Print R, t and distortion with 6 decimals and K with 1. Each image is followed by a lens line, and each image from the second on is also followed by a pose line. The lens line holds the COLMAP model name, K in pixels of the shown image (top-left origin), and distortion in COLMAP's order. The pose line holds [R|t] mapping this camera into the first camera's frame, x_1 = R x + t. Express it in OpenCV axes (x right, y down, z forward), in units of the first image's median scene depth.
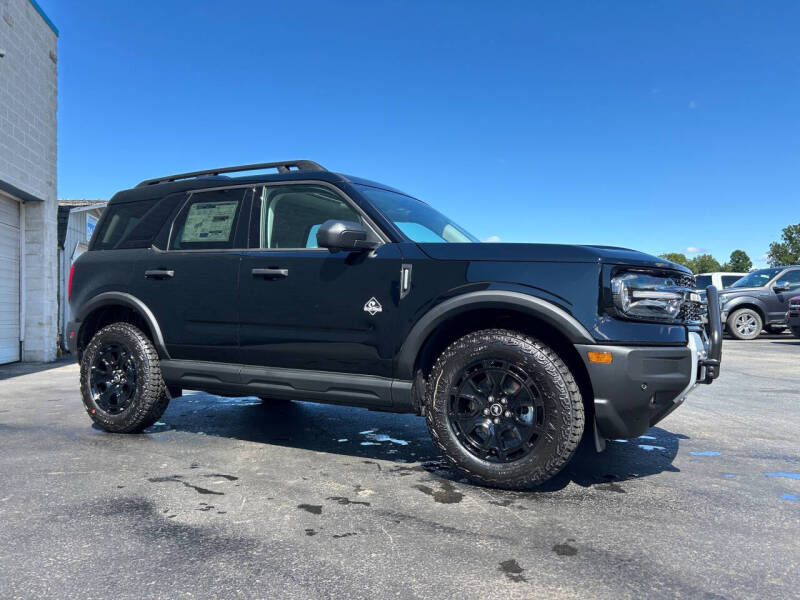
lens RADIAL K [[606.0, 0, 394.2], [0, 606.0, 295.0], [0, 0, 1]] dist [0.046486, -0.049849]
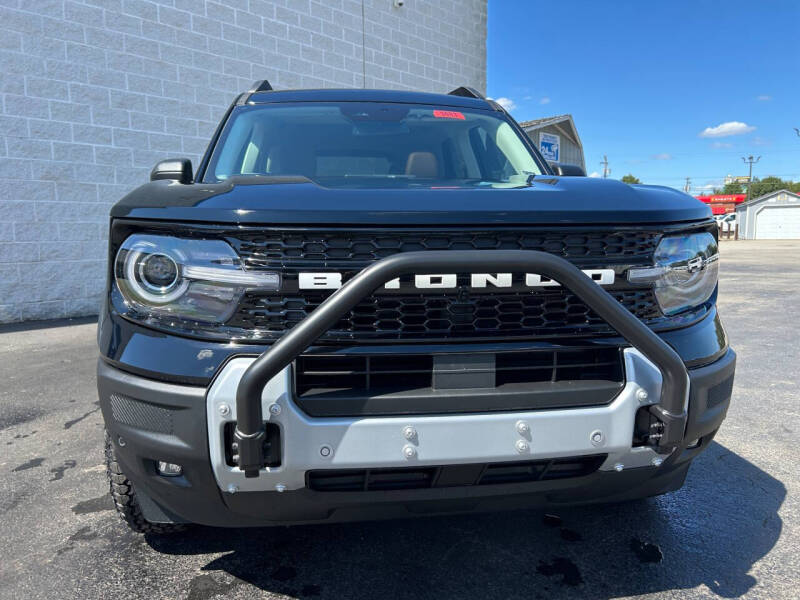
lens RADIAL K [[606.0, 0, 394.4], [0, 606.0, 306.4], [0, 0, 1]] dist [0.046486, -0.049849]
pose [[0.594372, 0.104253, -0.797404, 0.729206], [0.031298, 0.987812, 0.152476, -0.036170], [0.803581, -0.115584, 0.583865, 0.656583]]
